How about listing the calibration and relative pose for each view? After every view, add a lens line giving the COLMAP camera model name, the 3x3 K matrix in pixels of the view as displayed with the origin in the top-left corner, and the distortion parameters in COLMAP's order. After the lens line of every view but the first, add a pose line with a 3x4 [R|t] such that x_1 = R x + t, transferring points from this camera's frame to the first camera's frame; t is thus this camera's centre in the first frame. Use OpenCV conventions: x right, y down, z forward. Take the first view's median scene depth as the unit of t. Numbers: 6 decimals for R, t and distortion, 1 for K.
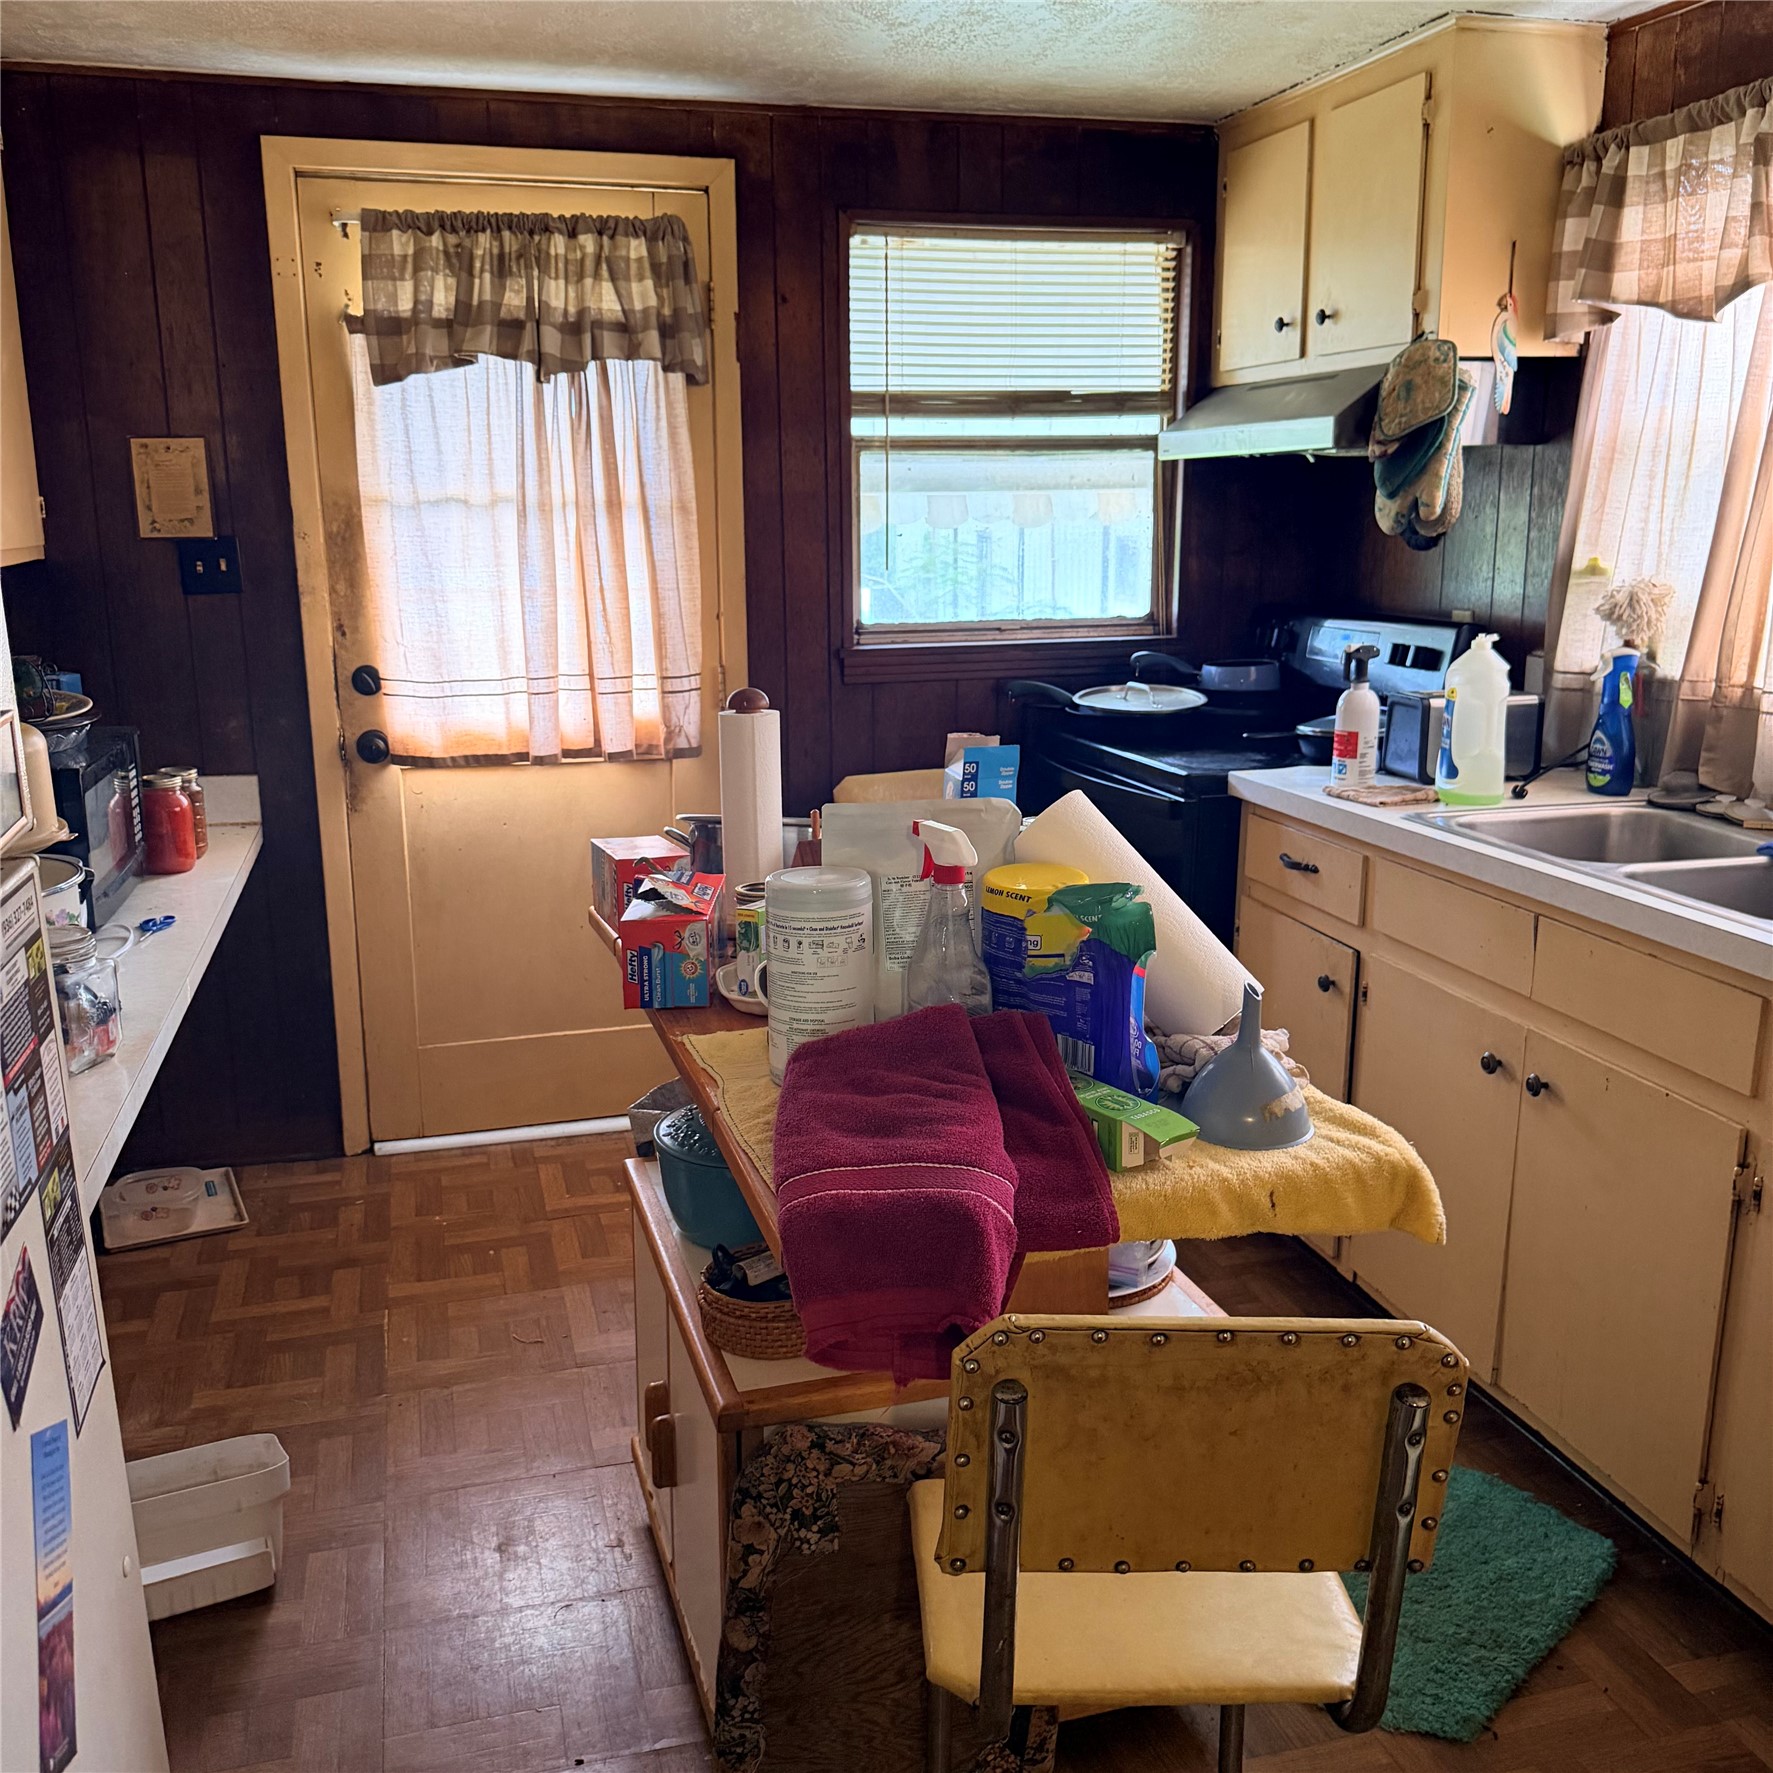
lens RADIAL K [[1713.9, 0, 886.5], [0, 1713.9, 886.5], [0, 0, 1]] dist [0.240452, -0.453860]
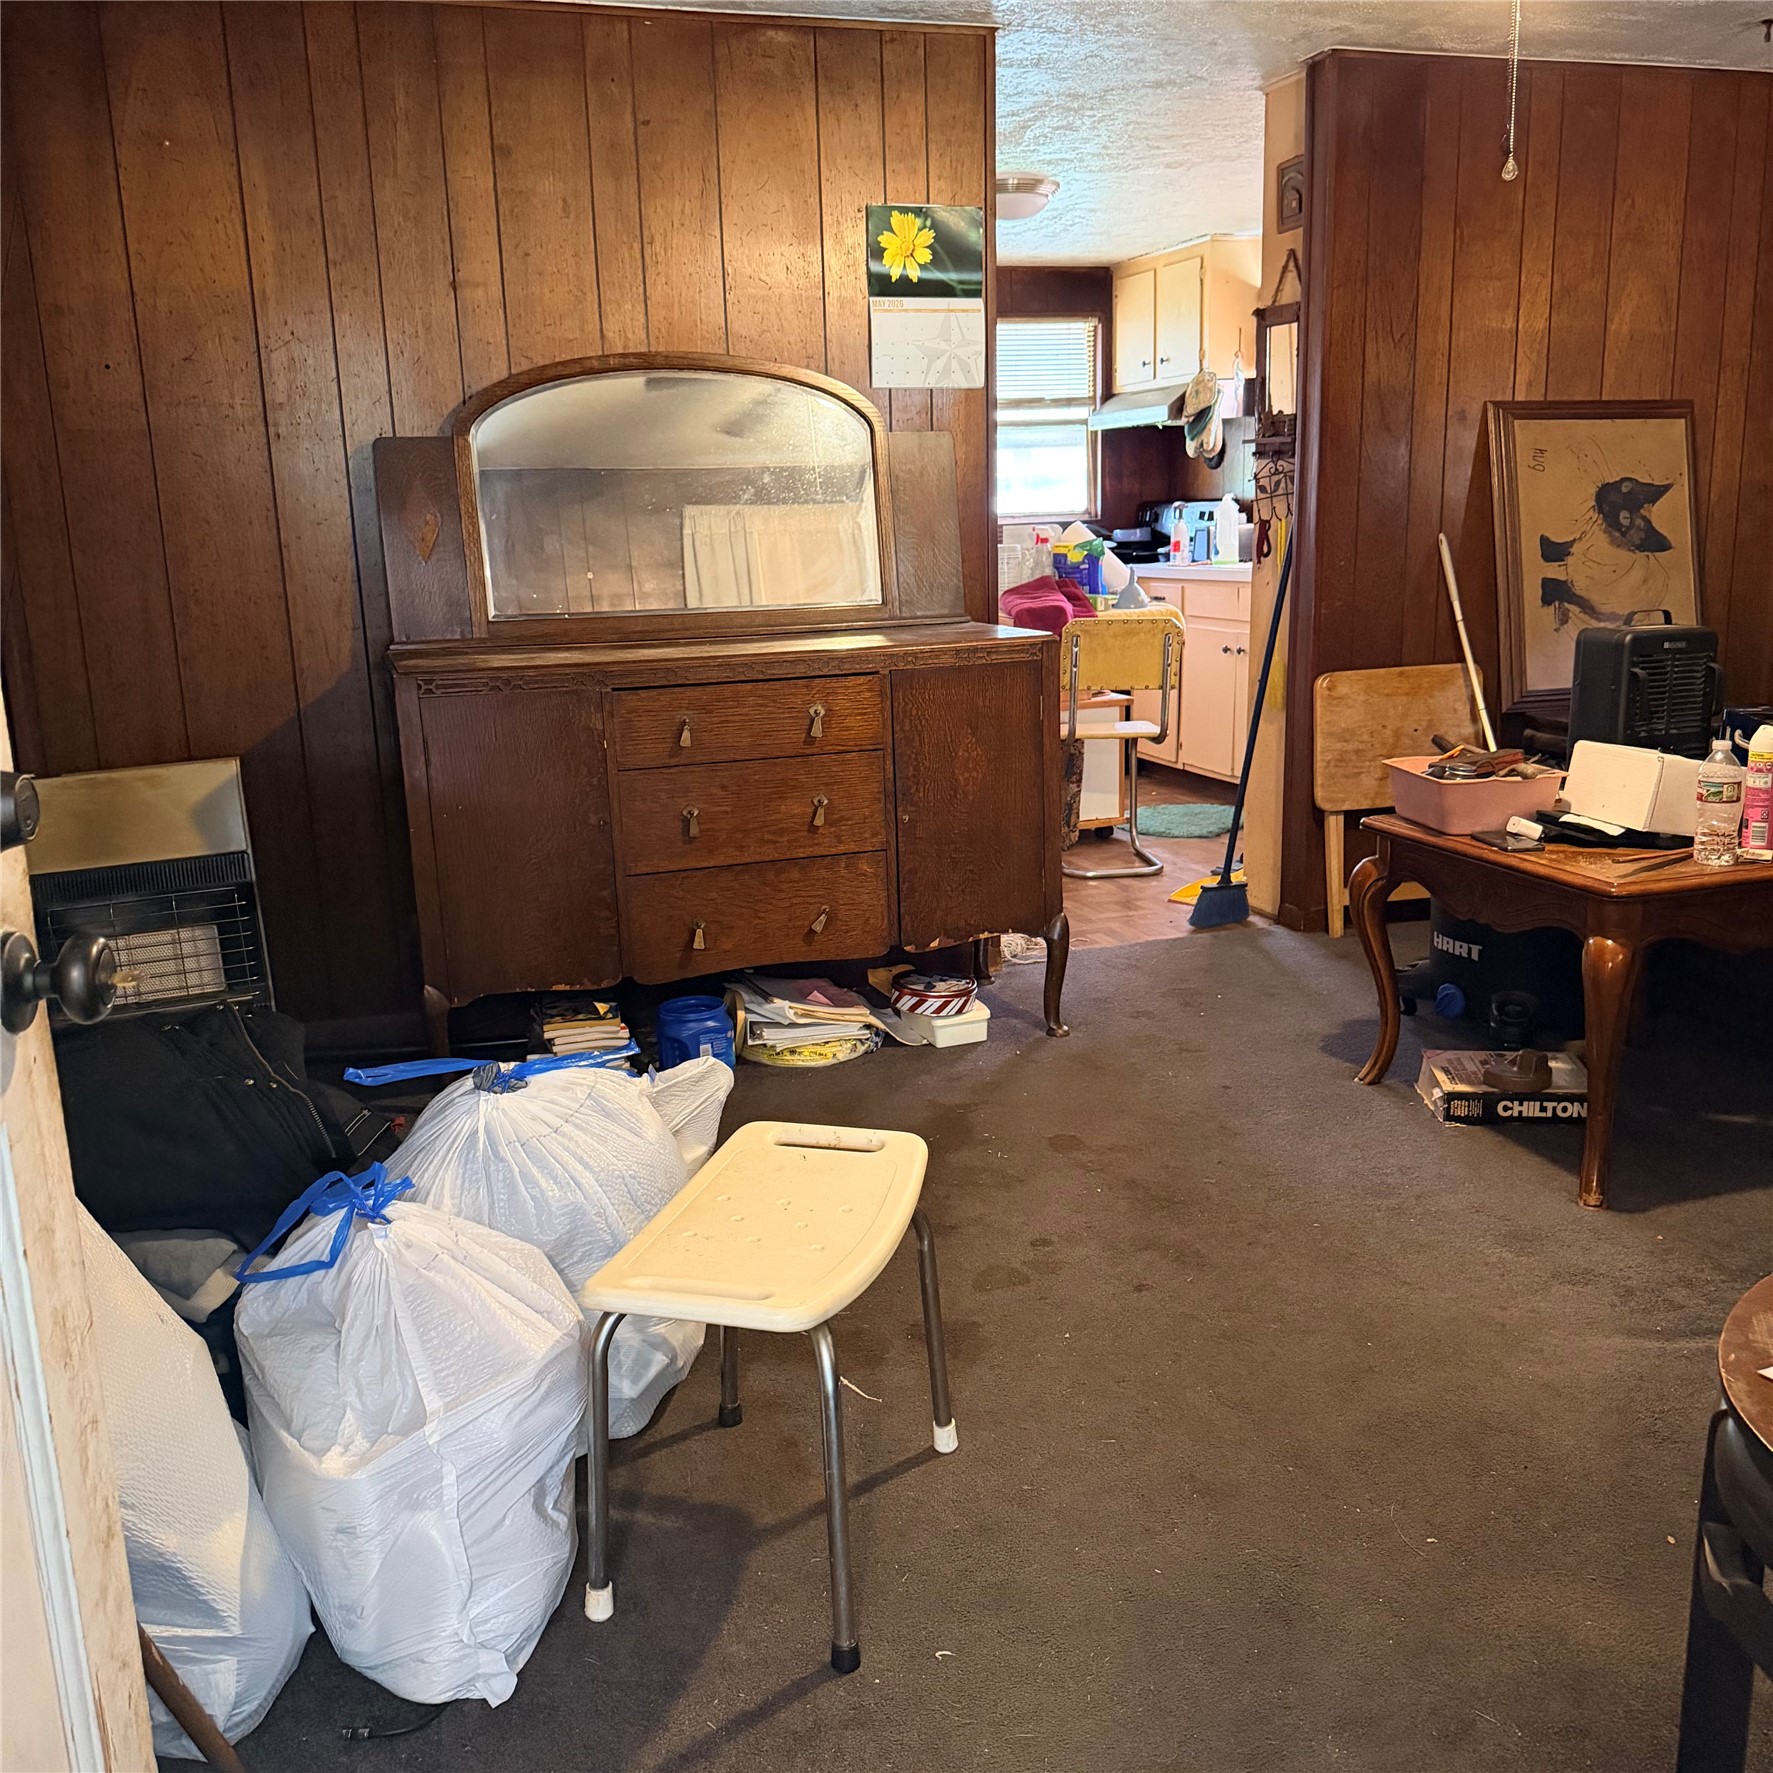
lens RADIAL K [[1713.9, 0, 886.5], [0, 1713.9, 886.5], [0, 0, 1]] dist [0.240452, -0.453860]
pose [[0.998200, -0.034107, 0.049332, -0.245732], [0.034337, 0.999403, -0.003823, 0.357061], [-0.049172, 0.005510, 0.998775, -1.263445]]
